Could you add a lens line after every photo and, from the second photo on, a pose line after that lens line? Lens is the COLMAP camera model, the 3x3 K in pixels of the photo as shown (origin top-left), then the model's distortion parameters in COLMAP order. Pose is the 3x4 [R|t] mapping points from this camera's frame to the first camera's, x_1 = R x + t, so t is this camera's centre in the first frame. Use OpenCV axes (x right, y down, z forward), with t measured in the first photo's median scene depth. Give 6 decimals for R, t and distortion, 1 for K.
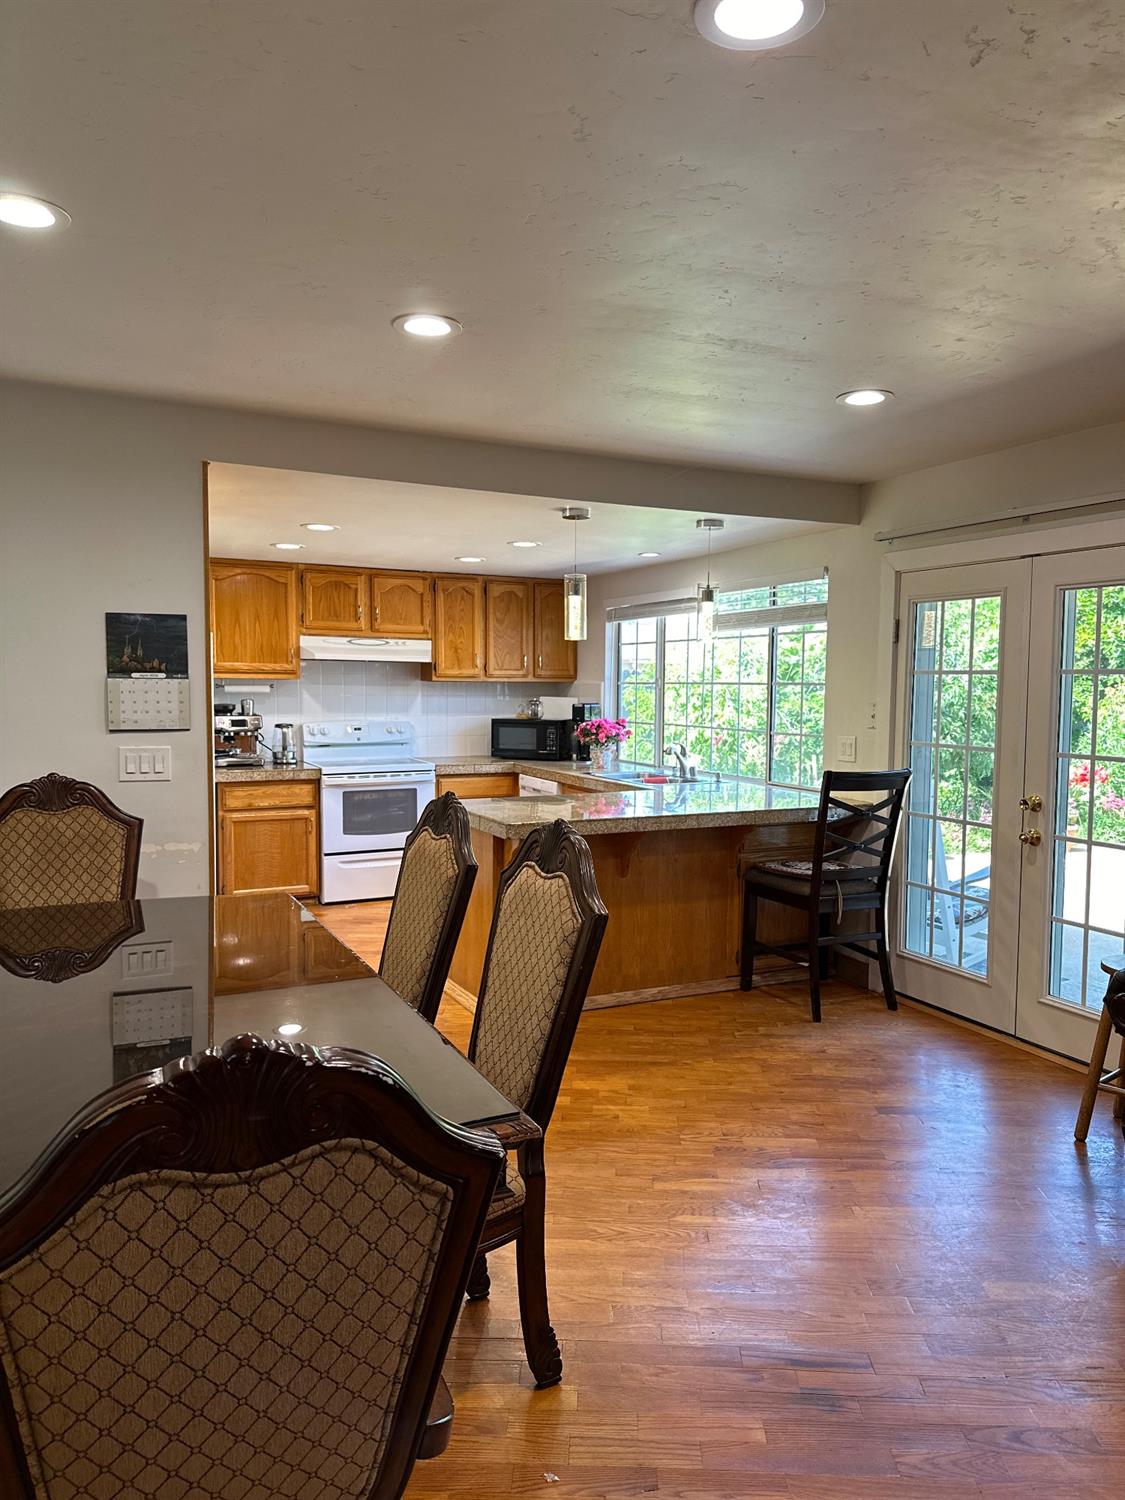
lens RADIAL K [[1045.6, 0, 563.4], [0, 1045.6, 760.8], [0, 0, 1]] dist [0.166308, -0.305087]
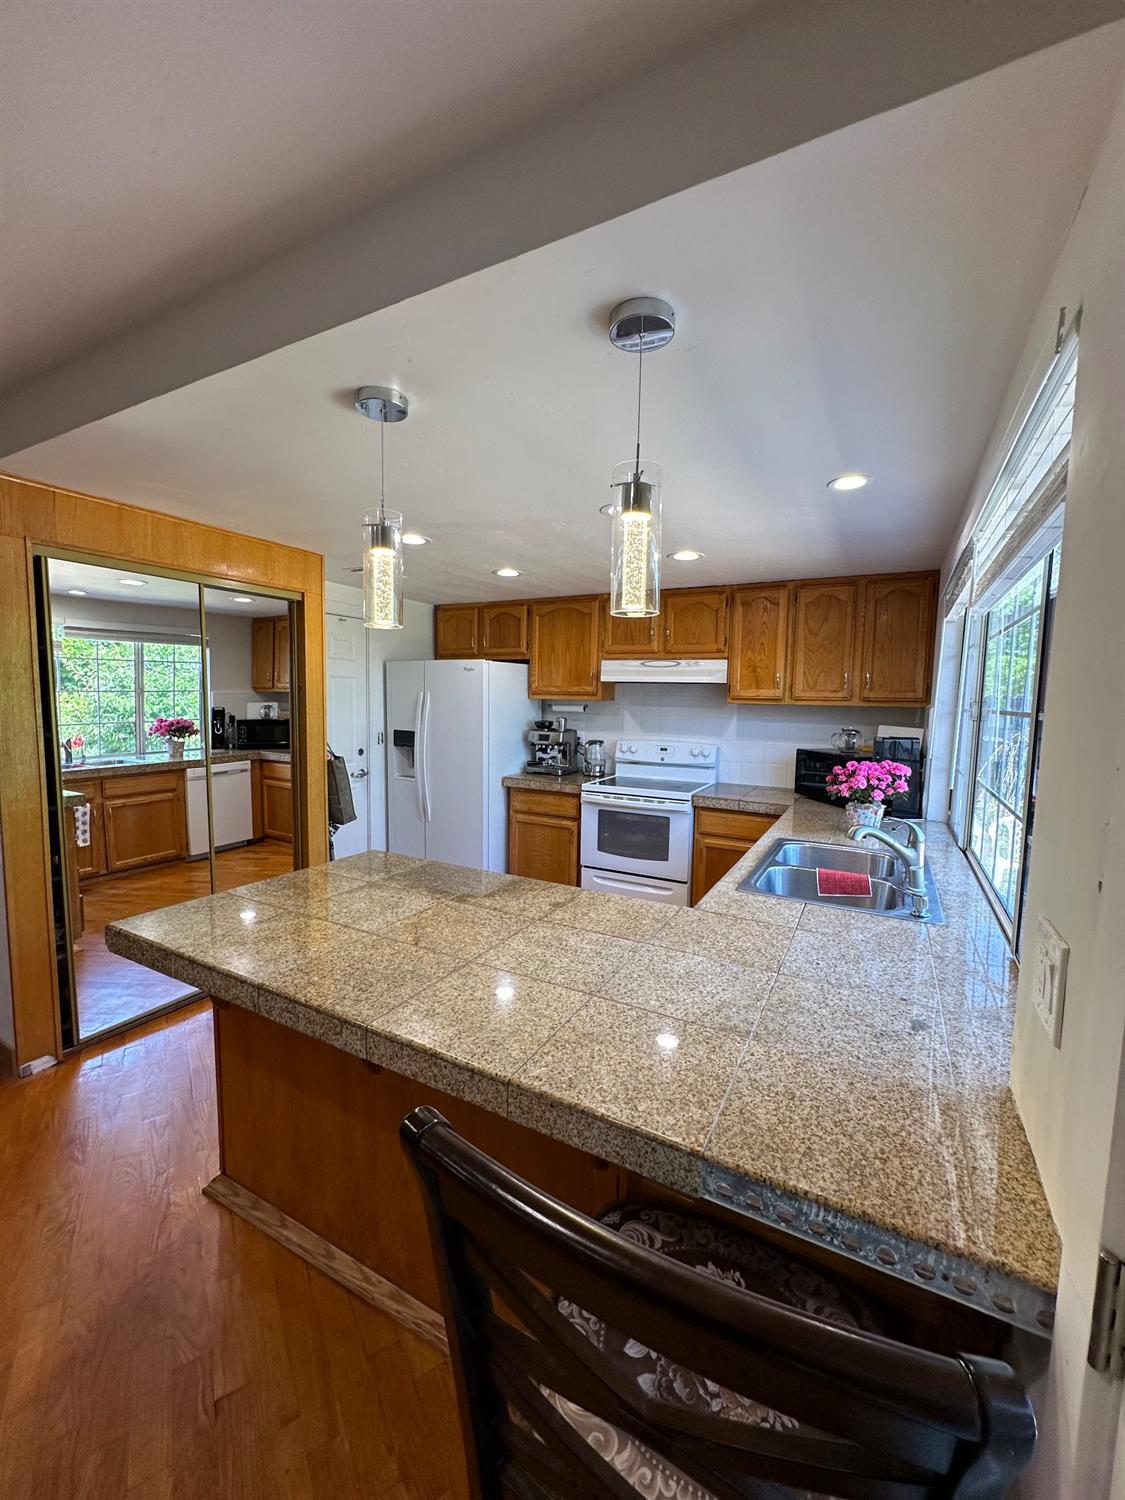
lens RADIAL K [[600.9, 0, 559.7], [0, 600.9, 752.6], [0, 0, 1]] dist [-0.000586, 0.000108]
pose [[0.581899, 0.078468, -0.809467, 0.240233], [-0.075216, 0.996261, 0.042505, -0.048375], [0.809775, 0.036151, 0.585625, 0.625407]]
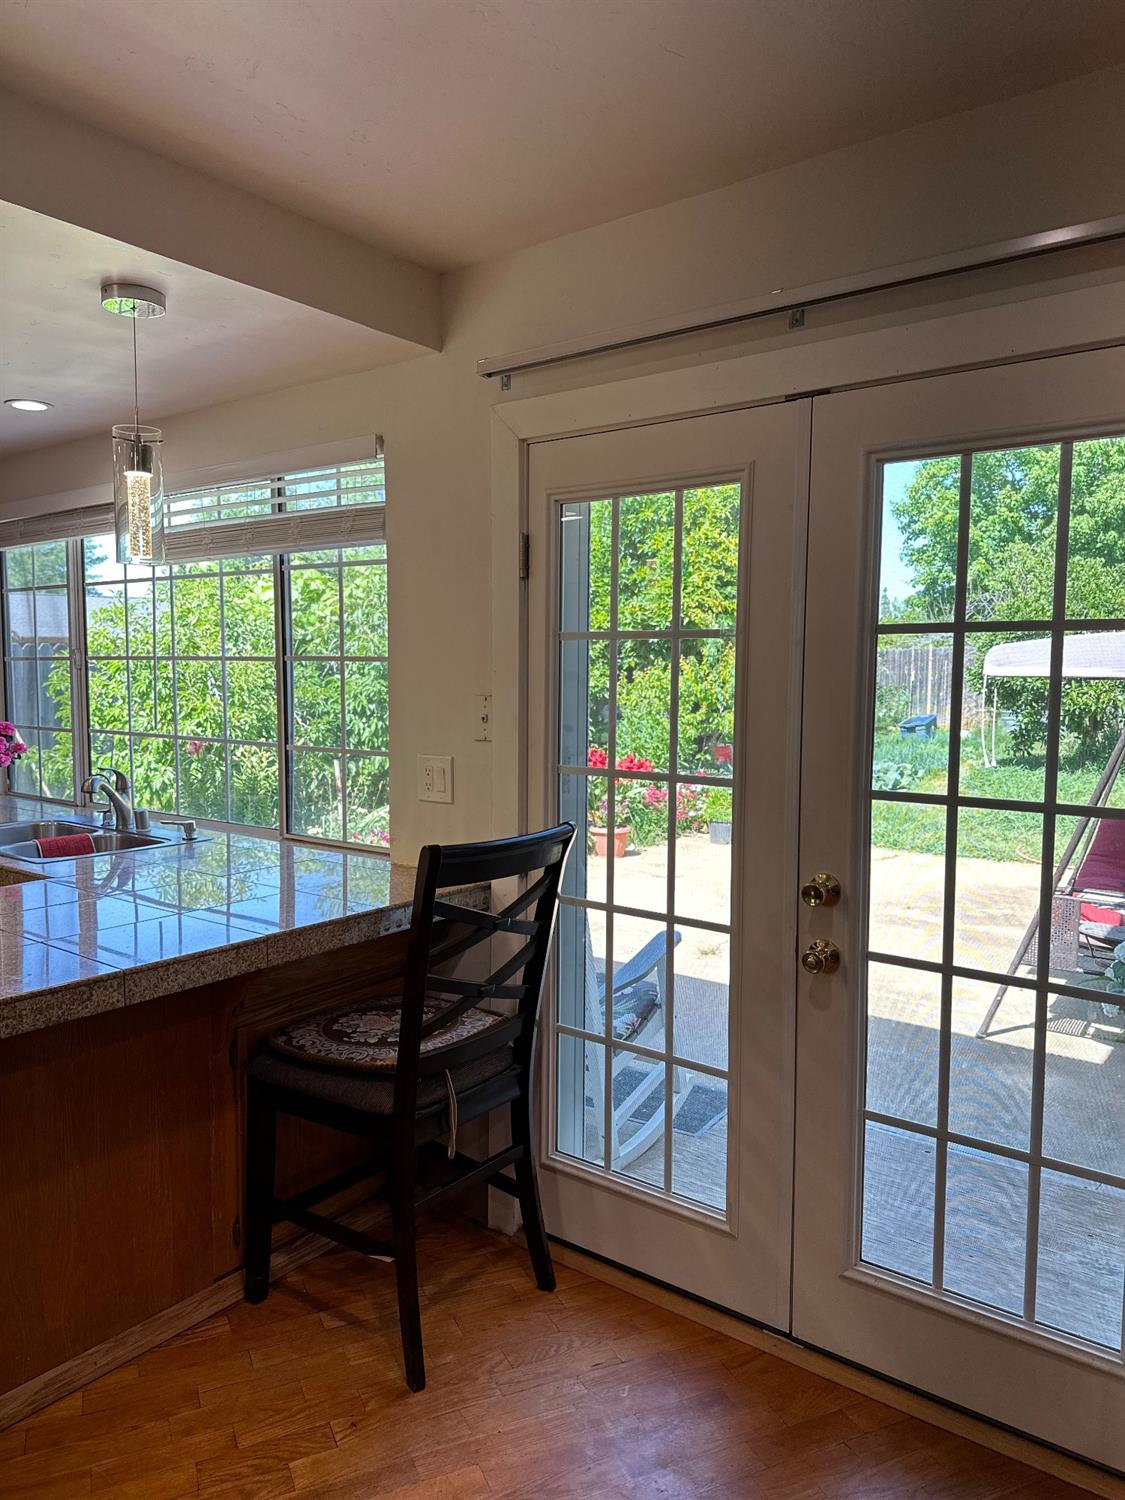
lens RADIAL K [[1045.6, 0, 563.4], [0, 1045.6, 760.8], [0, 0, 1]] dist [0.166308, -0.305087]
pose [[0.892328, -0.041104, 0.449512, 0.066459], [0.034881, 0.999147, 0.022121, -0.022919], [-0.450038, -0.004060, 0.893000, 0.377695]]
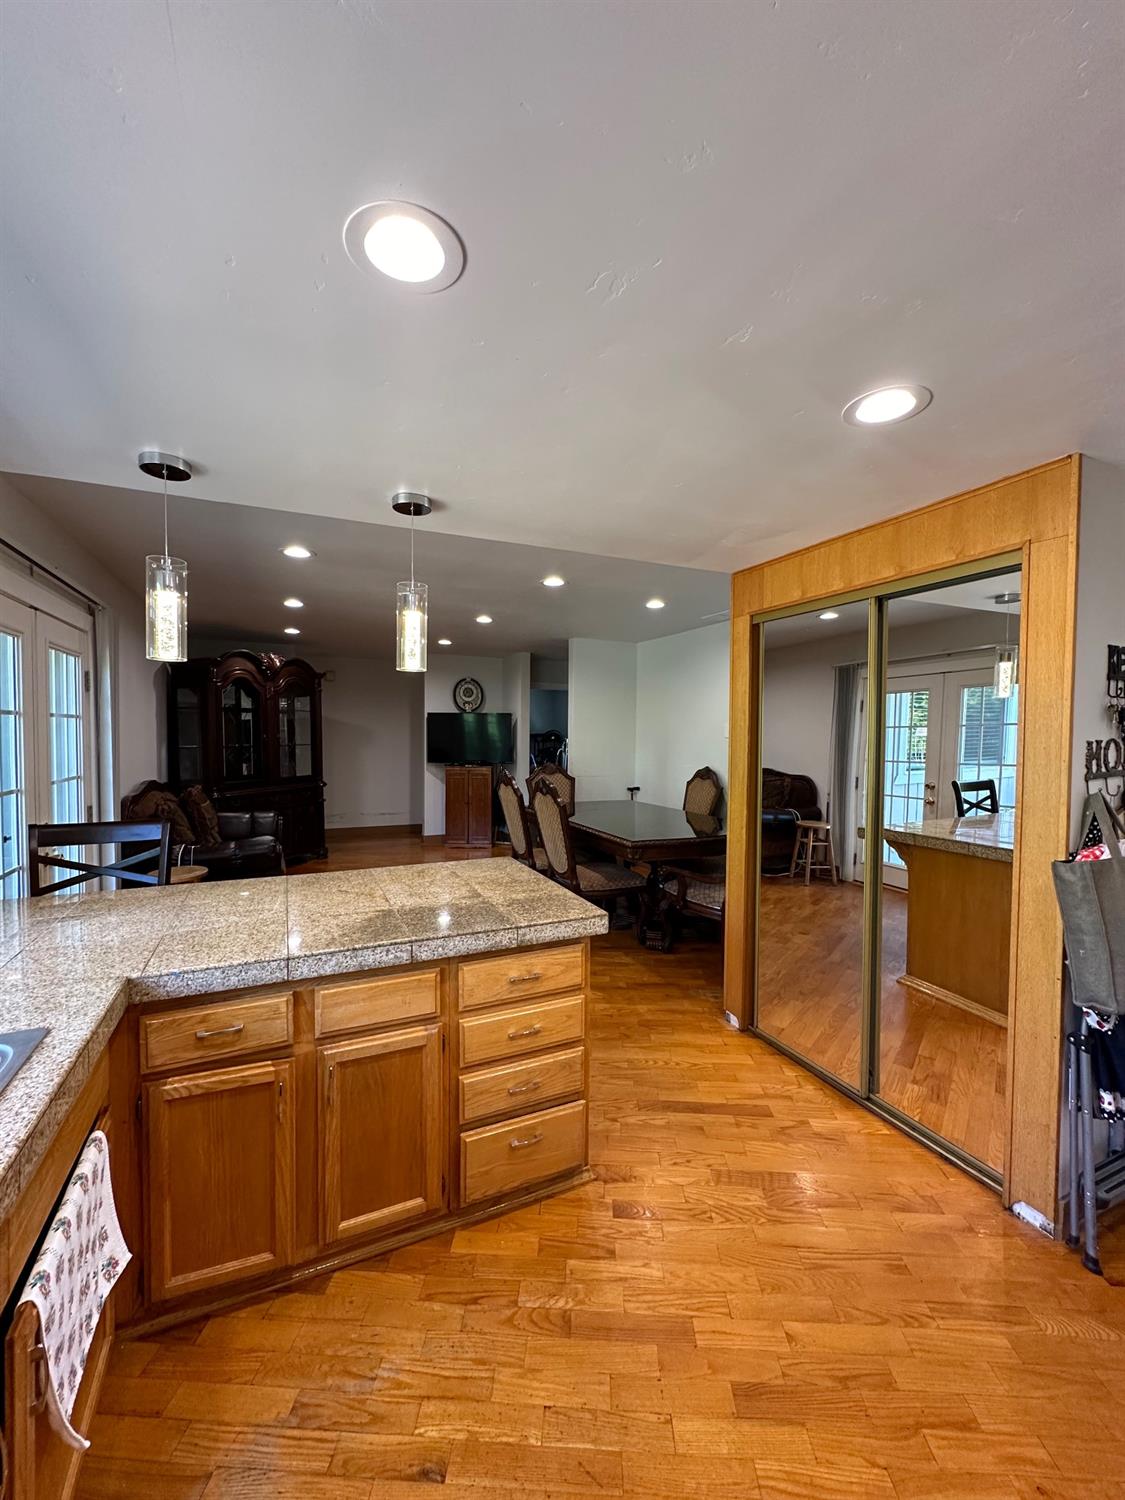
lens RADIAL K [[600.9, 0, 559.7], [0, 600.9, 752.6], [0, 0, 1]] dist [-0.000586, 0.000108]
pose [[-0.999648, -0.015665, 0.021415, -0.073923], [-0.013235, 0.993928, 0.109236, -0.074851], [-0.022996, 0.108914, -0.993785, 1.008342]]
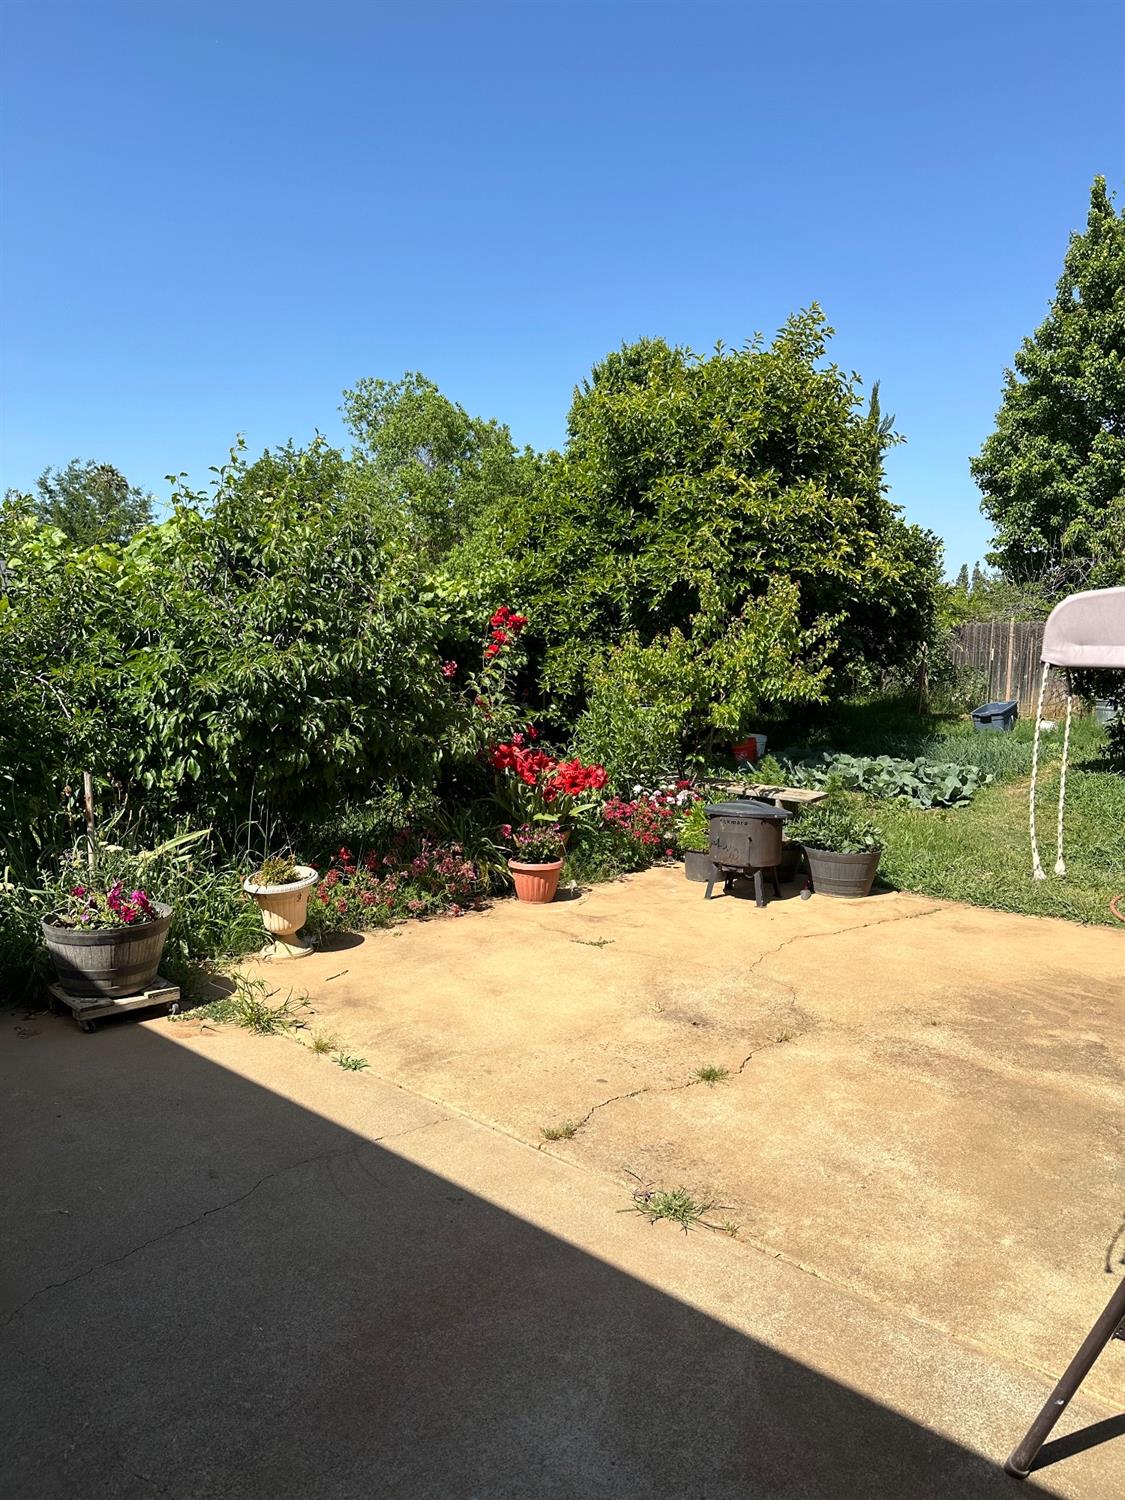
lens RADIAL K [[1045.6, 0, 563.4], [0, 1045.6, 760.8], [0, 0, 1]] dist [0.166308, -0.305087]
pose [[0.923132, -0.035695, 0.382824, 0.364776], [0.021130, 0.998886, 0.042185, -0.039296], [-0.383903, -0.030853, 0.922858, 0.632321]]
